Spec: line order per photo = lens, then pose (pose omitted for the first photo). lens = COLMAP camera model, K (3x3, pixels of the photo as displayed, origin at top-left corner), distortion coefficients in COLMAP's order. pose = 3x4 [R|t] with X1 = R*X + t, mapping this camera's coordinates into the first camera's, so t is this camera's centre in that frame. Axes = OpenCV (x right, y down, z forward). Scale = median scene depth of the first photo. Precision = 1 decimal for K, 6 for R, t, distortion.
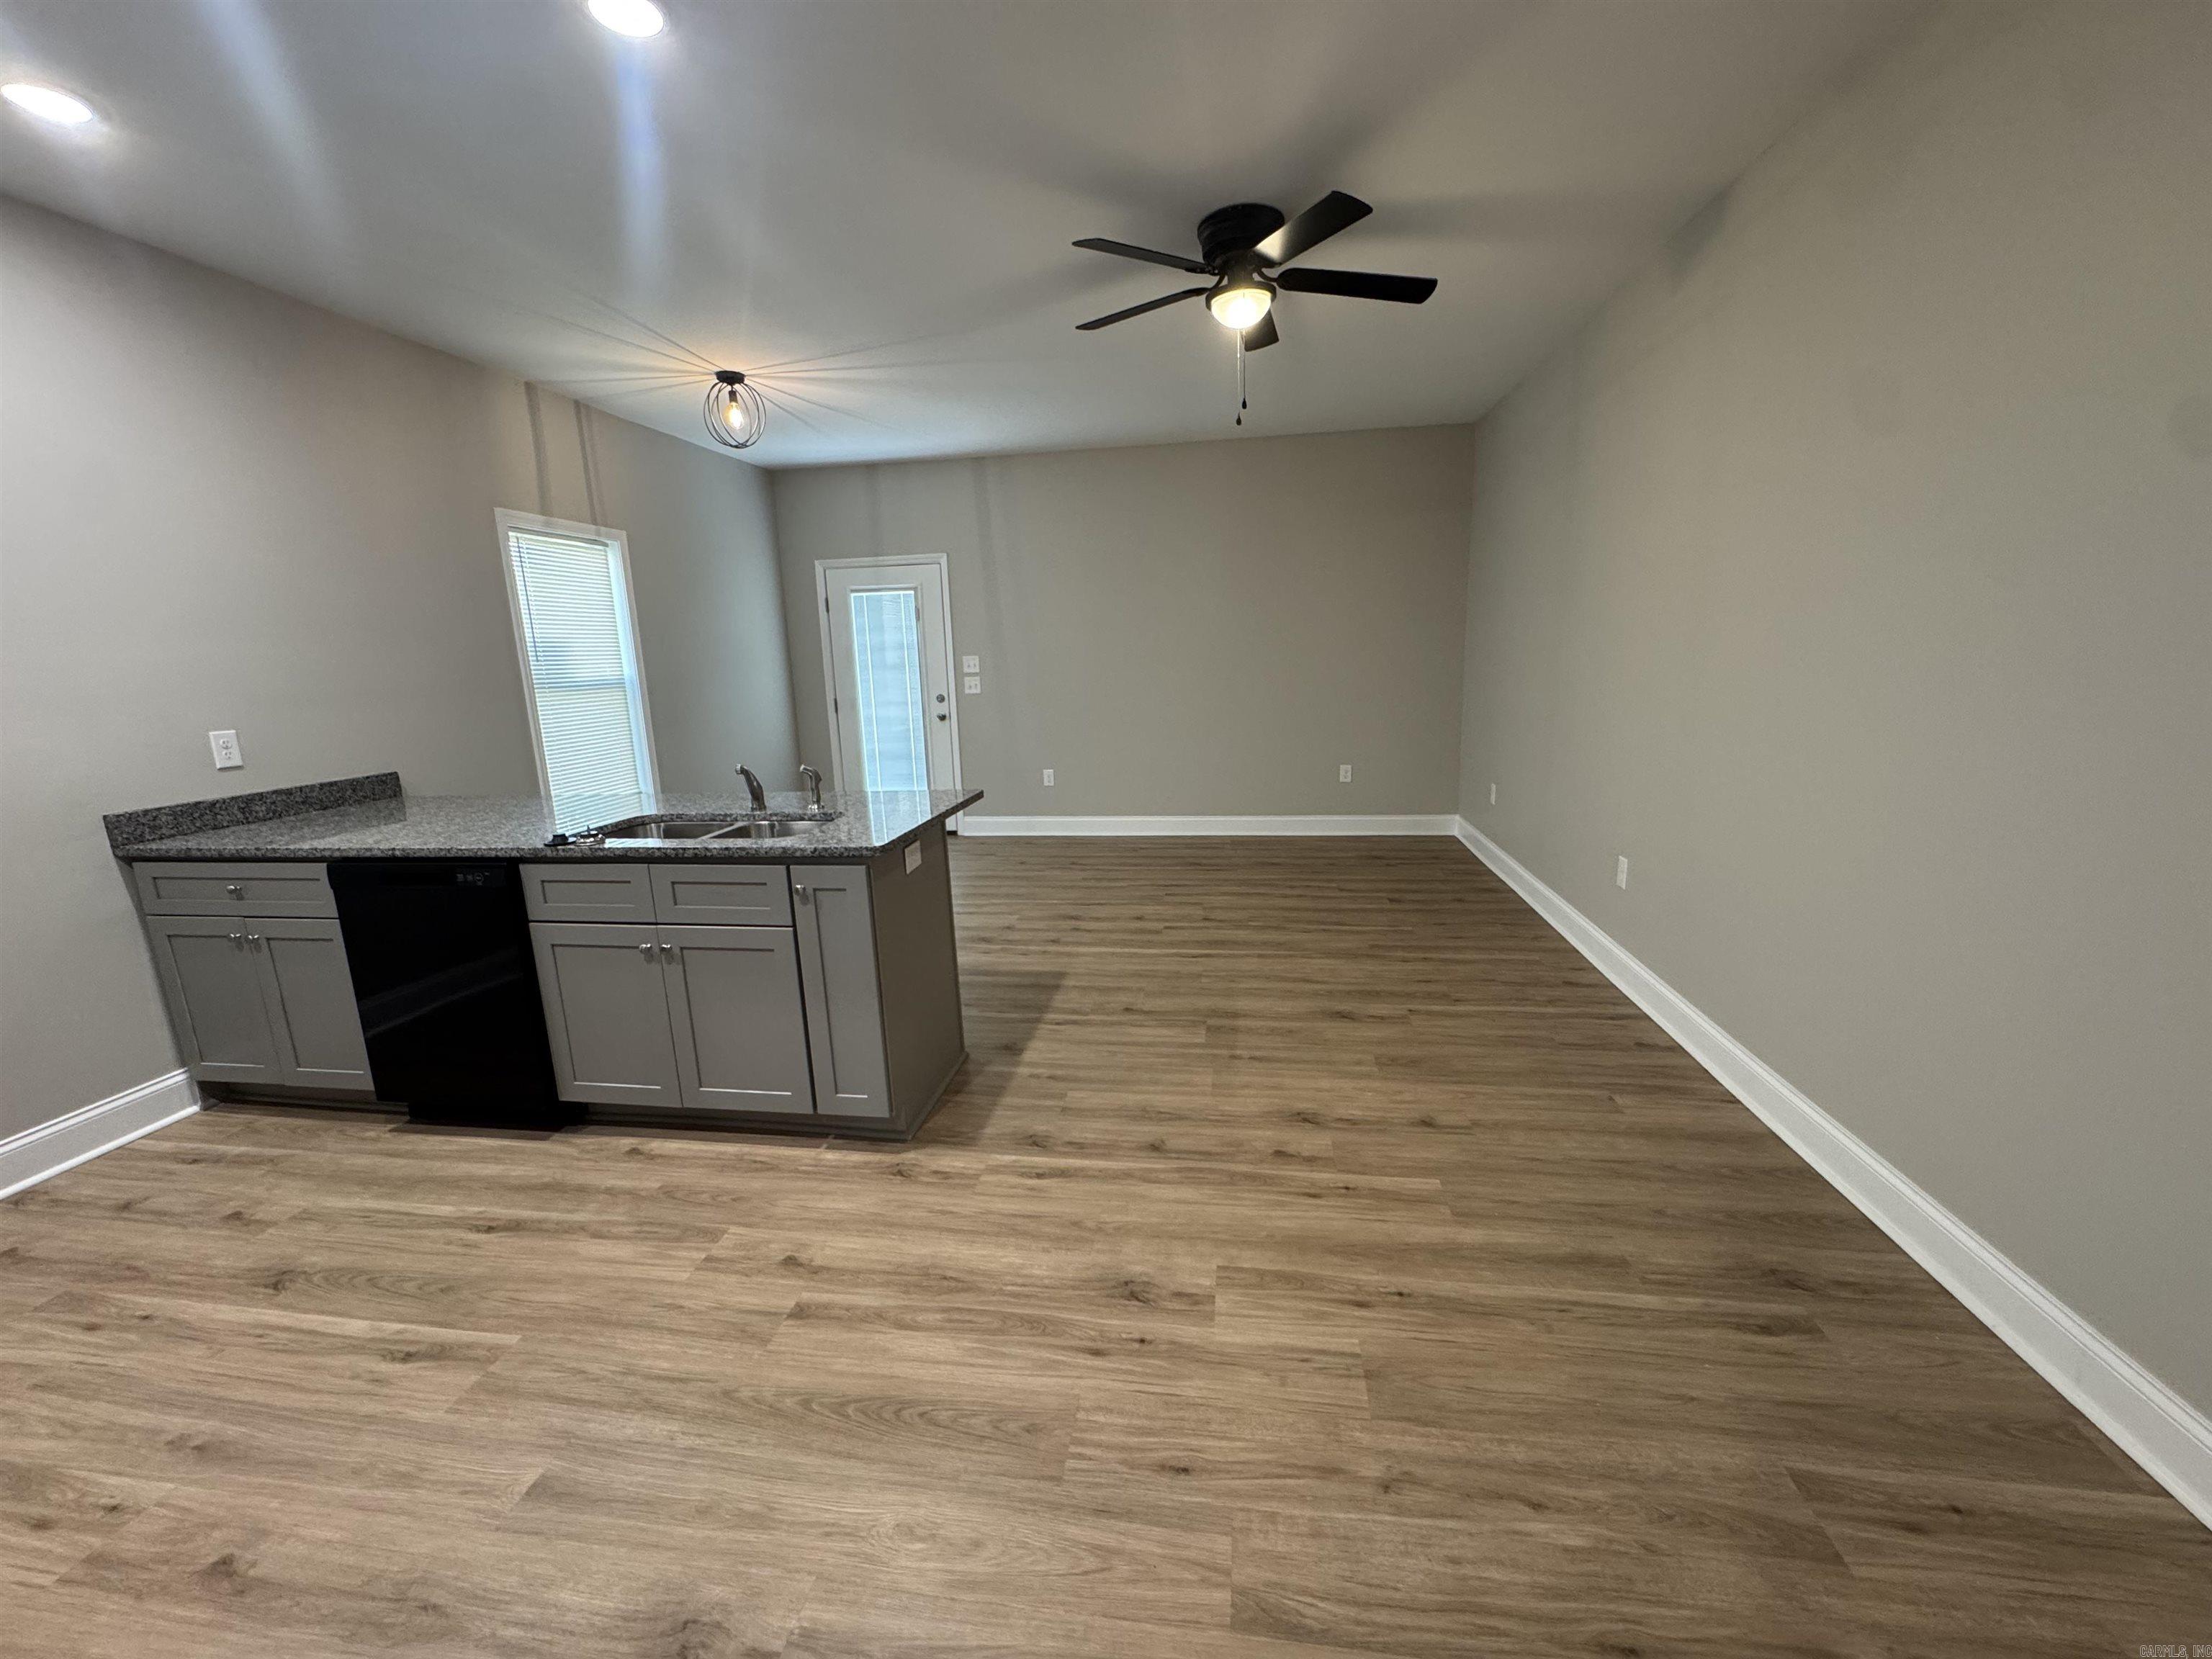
lens RADIAL K [[884.1, 0, 1103.3], [0, 884.1, 830.5], [0, 0, 1]] dist [-0.002718, -0.000092]
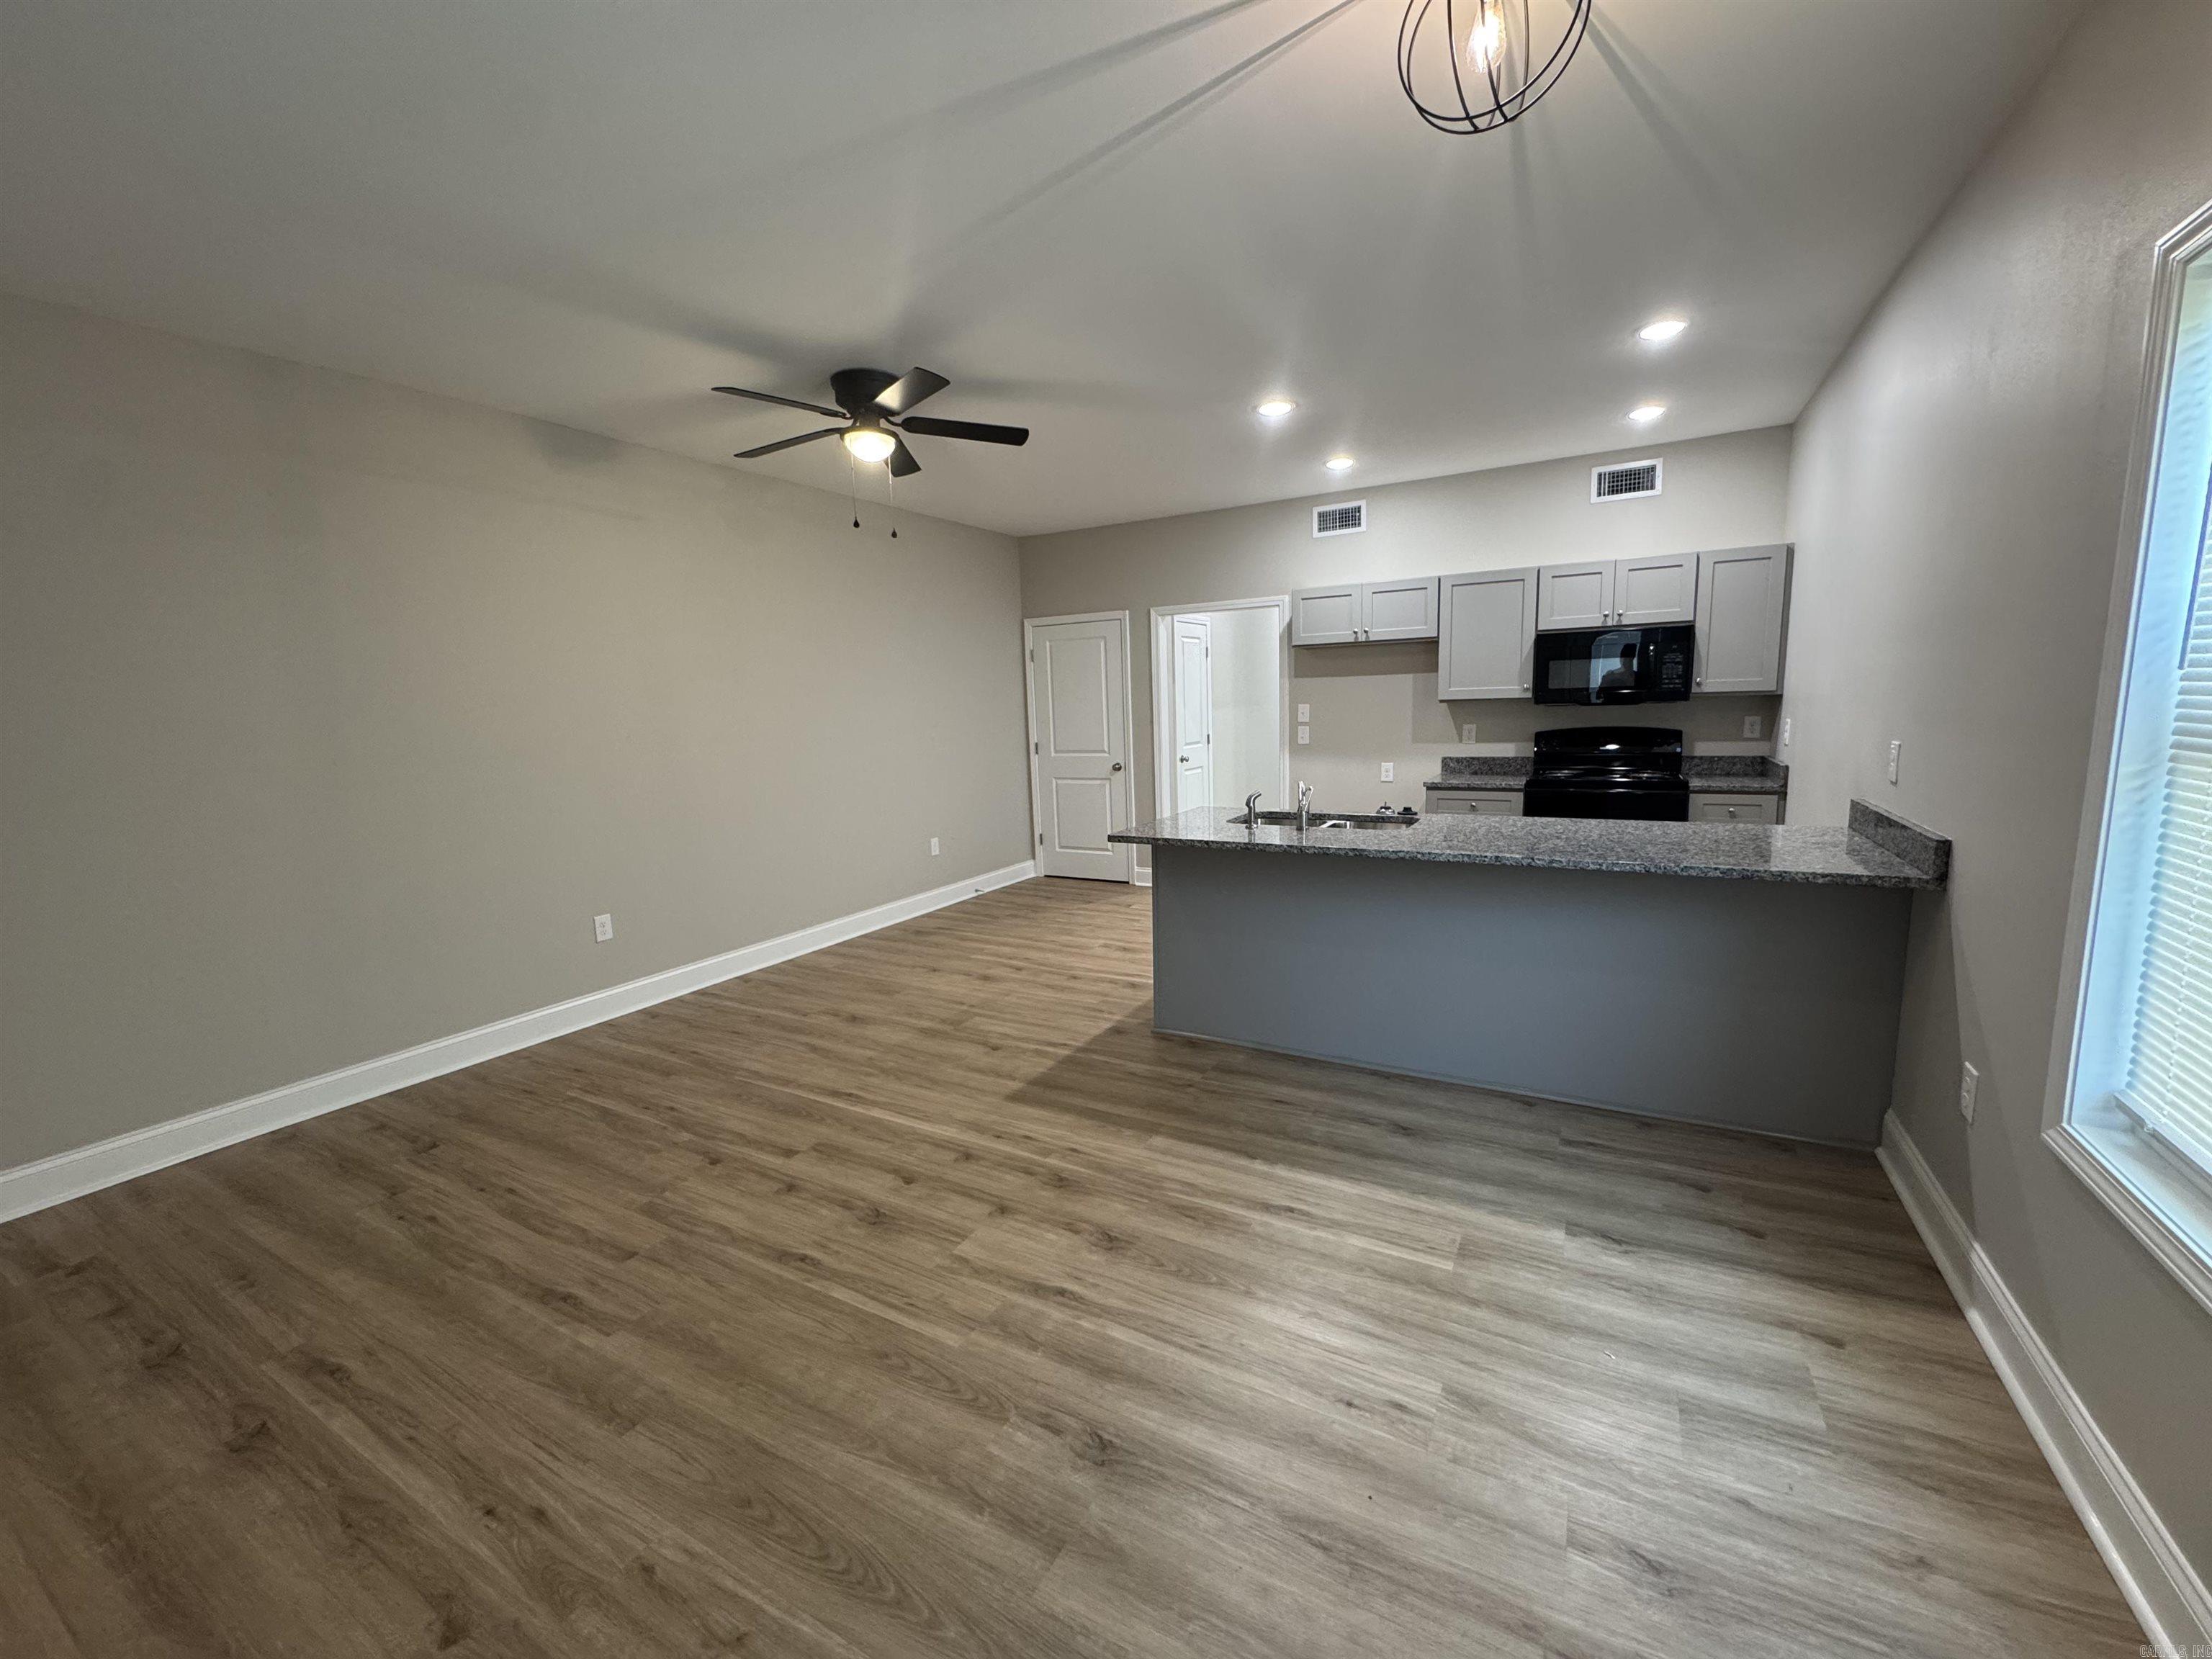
lens RADIAL K [[884.1, 0, 1103.3], [0, 884.1, 830.5], [0, 0, 1]] dist [-0.002718, -0.000092]
pose [[-0.933439, 0.015779, 0.358388, -0.422536], [0.137054, 0.938935, 0.315623, -0.320767], [-0.331523, 0.343733, -0.878601, 1.584853]]
